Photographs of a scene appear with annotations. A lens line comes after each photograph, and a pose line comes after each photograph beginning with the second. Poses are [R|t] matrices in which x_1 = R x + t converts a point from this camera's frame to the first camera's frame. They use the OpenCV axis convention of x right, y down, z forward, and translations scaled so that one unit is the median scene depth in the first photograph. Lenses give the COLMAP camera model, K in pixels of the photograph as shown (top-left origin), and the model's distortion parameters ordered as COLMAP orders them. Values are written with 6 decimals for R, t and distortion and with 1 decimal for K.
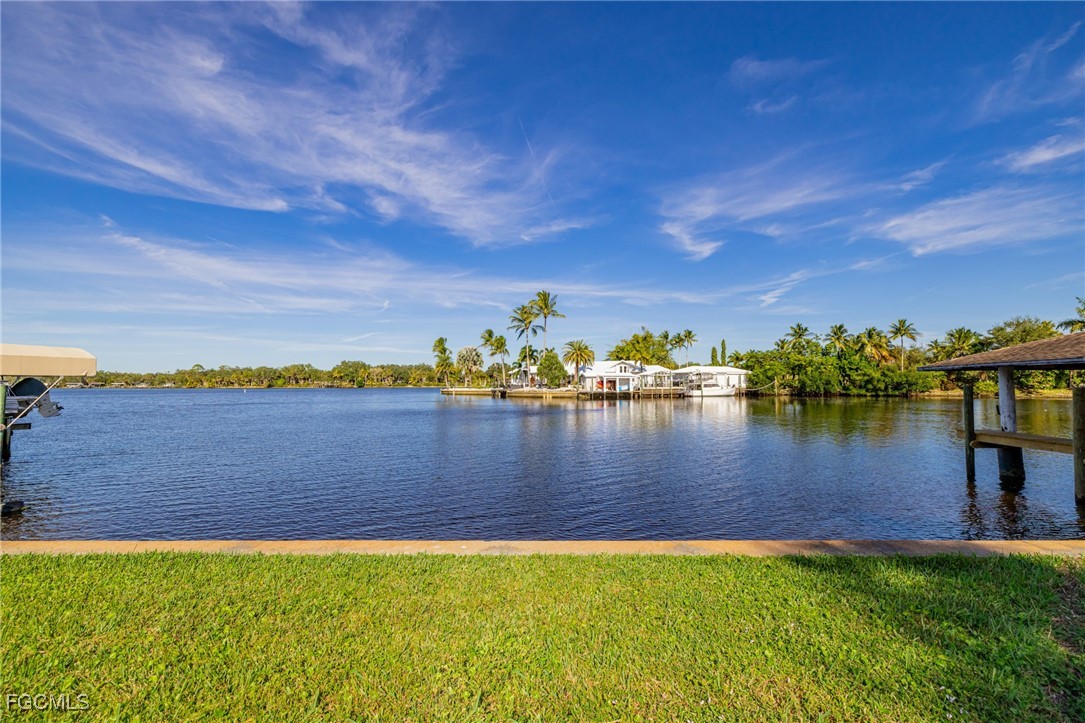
lens RADIAL K [[459.0, 0, 547.0], [0, 459.0, 384.9], [0, 0, 1]] dist [-0.000066, -0.000475]
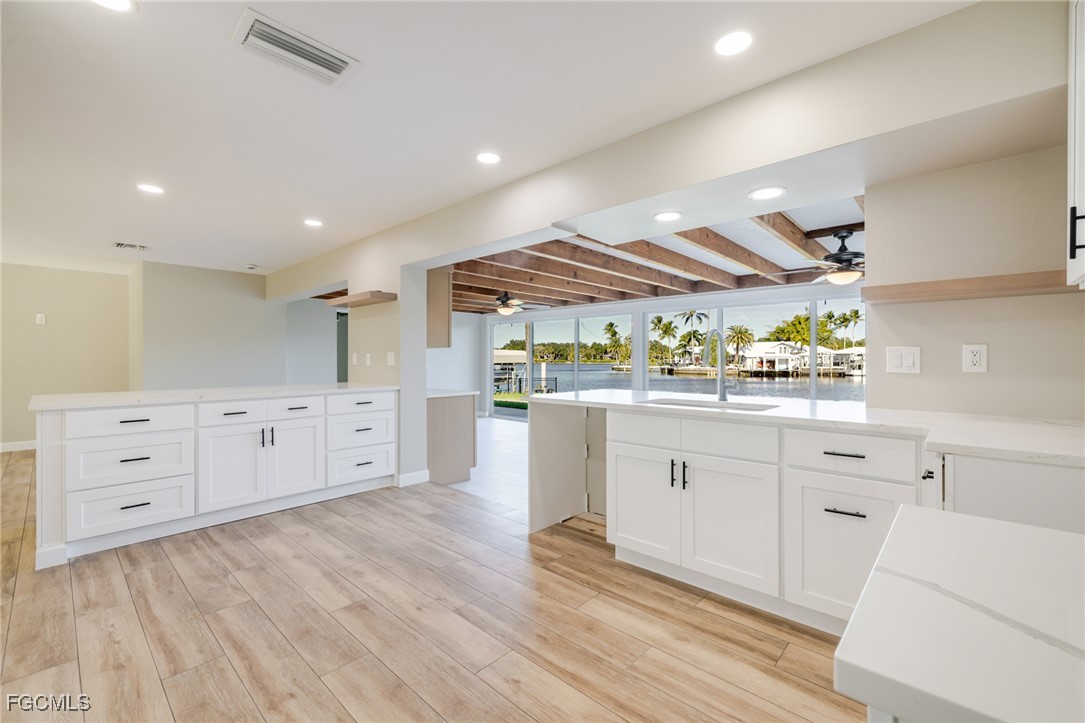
lens RADIAL K [[456.1, 0, 543.7], [0, 456.1, 360.7], [0, 0, 1]] dist [0.001140, -0.000214]
pose [[0.948074, 0.006060, -0.317991, -0.031054], [-0.006423, 0.999979, -0.000093, -0.004622], [0.317983, 0.002131, 0.948094, -0.232460]]
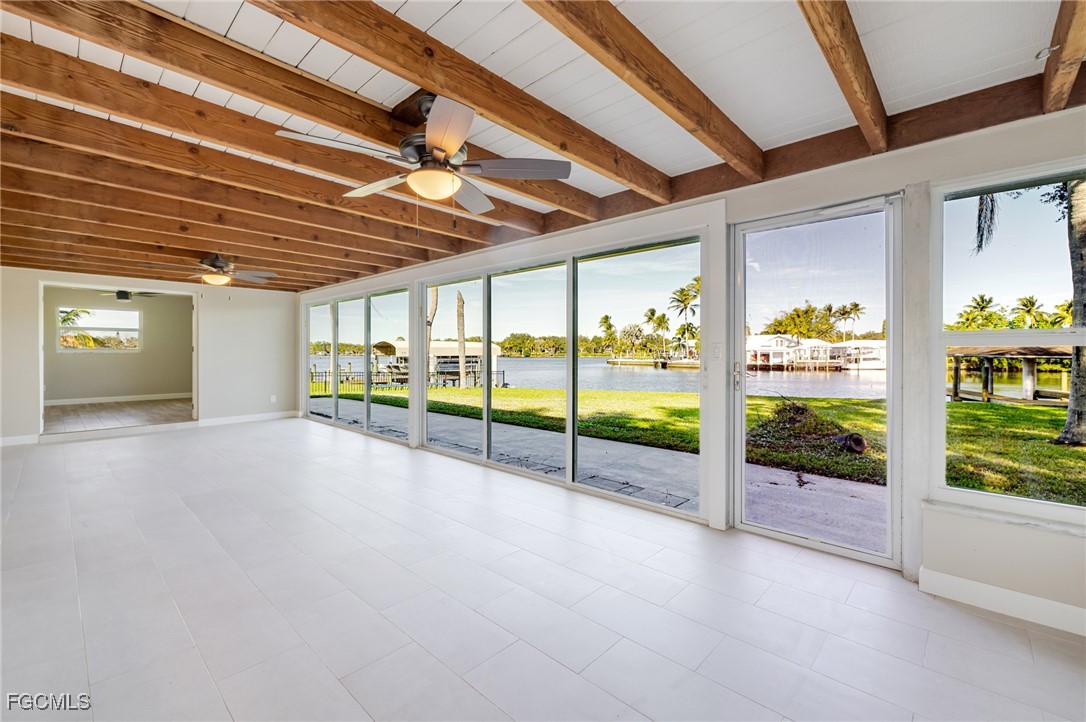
lens RADIAL K [[458.9, 0, 544.7], [0, 458.9, 358.1], [0, 0, 1]] dist [0.002477, -0.000115]
pose [[0.946274, 0.009007, -0.323239, -0.005268], [-0.006821, 0.999946, 0.007896, -0.003892], [0.323293, -0.005267, 0.946284, -0.205000]]
